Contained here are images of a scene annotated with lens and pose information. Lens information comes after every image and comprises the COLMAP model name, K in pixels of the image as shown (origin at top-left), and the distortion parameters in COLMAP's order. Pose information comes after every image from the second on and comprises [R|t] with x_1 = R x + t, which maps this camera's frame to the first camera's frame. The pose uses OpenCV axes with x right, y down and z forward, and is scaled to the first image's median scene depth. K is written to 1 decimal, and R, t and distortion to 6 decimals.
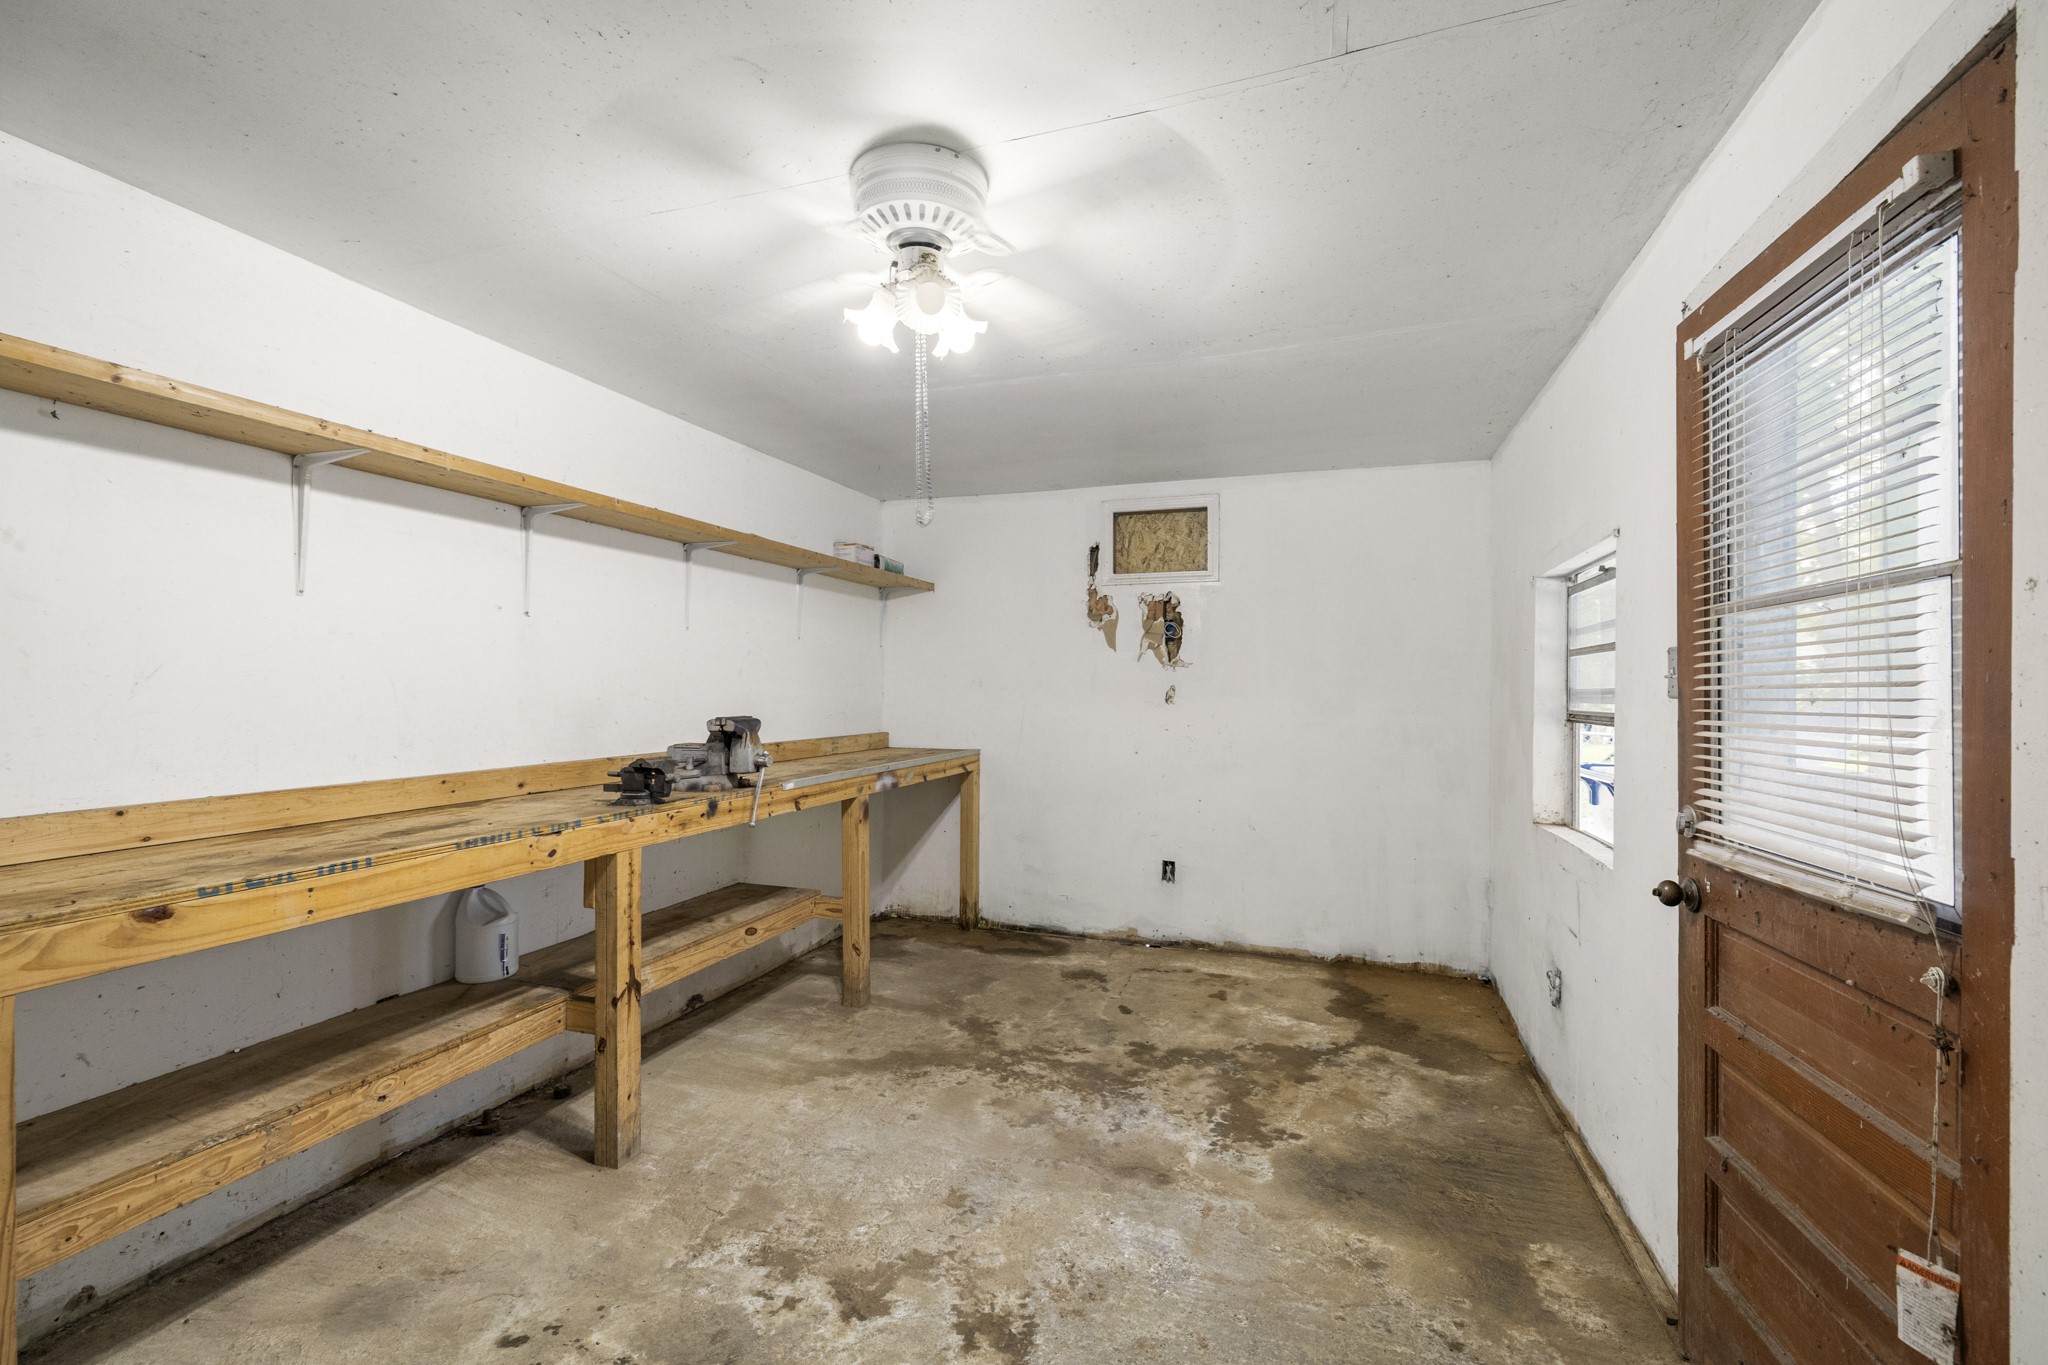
lens RADIAL K [[862.5, 0, 1026.9], [0, 862.5, 689.0], [0, 0, 1]] dist [-0.000806, 0.000286]
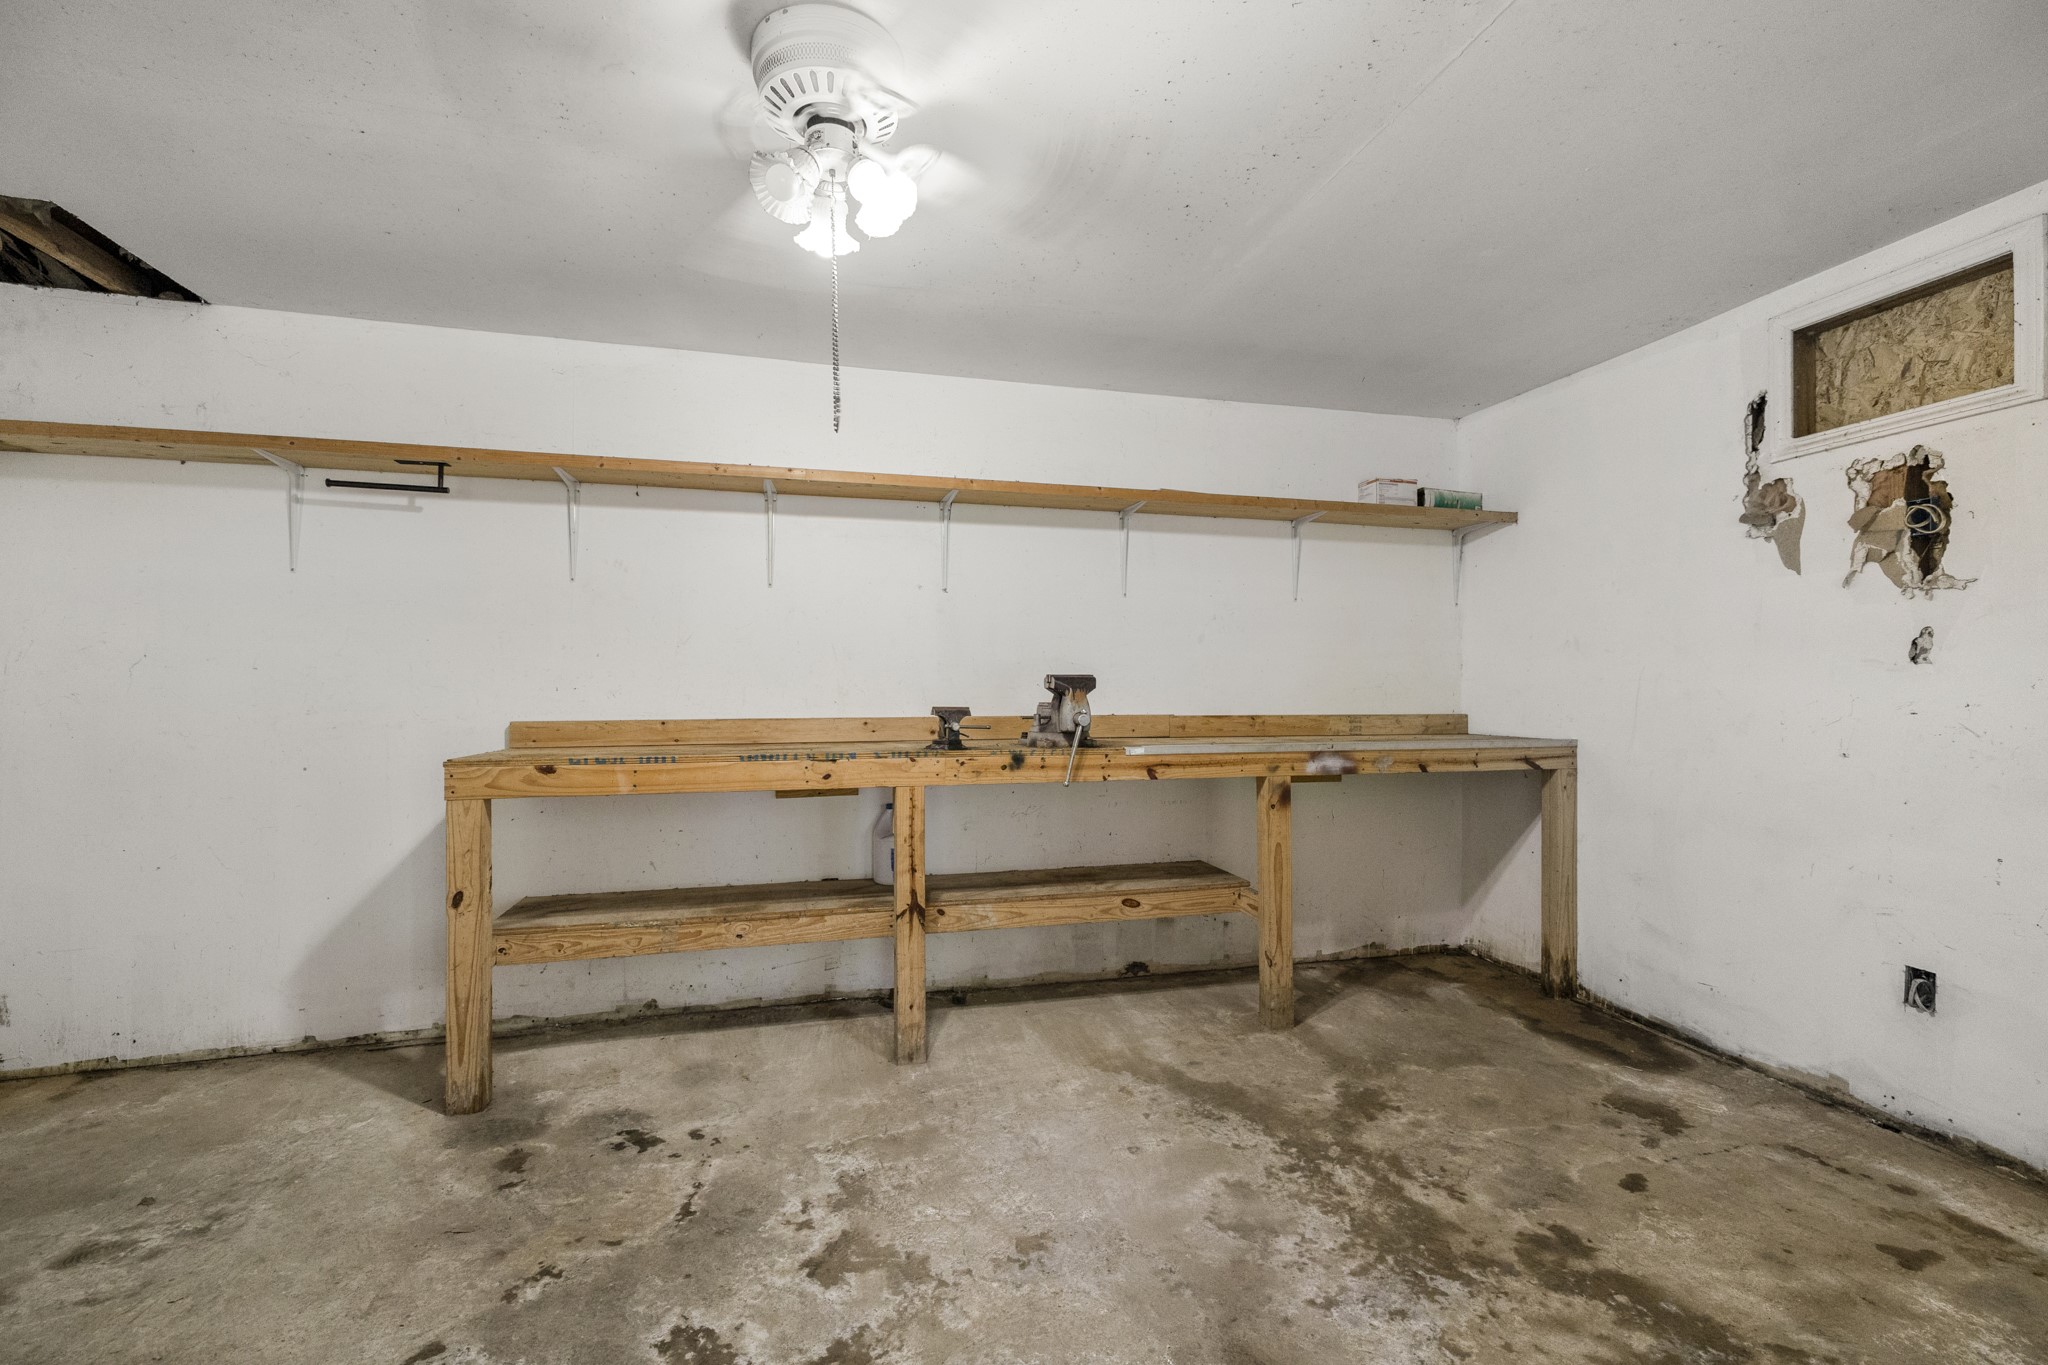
lens RADIAL K [[862.5, 0, 1033.0], [0, 862.5, 684.2], [0, 0, 1]] dist [-0.000806, 0.000286]
pose [[0.548982, -0.009707, -0.835778, 0.430517], [0.000075, 0.999933, -0.011564, 0.050213], [0.835834, 0.006286, 0.548946, 0.389997]]
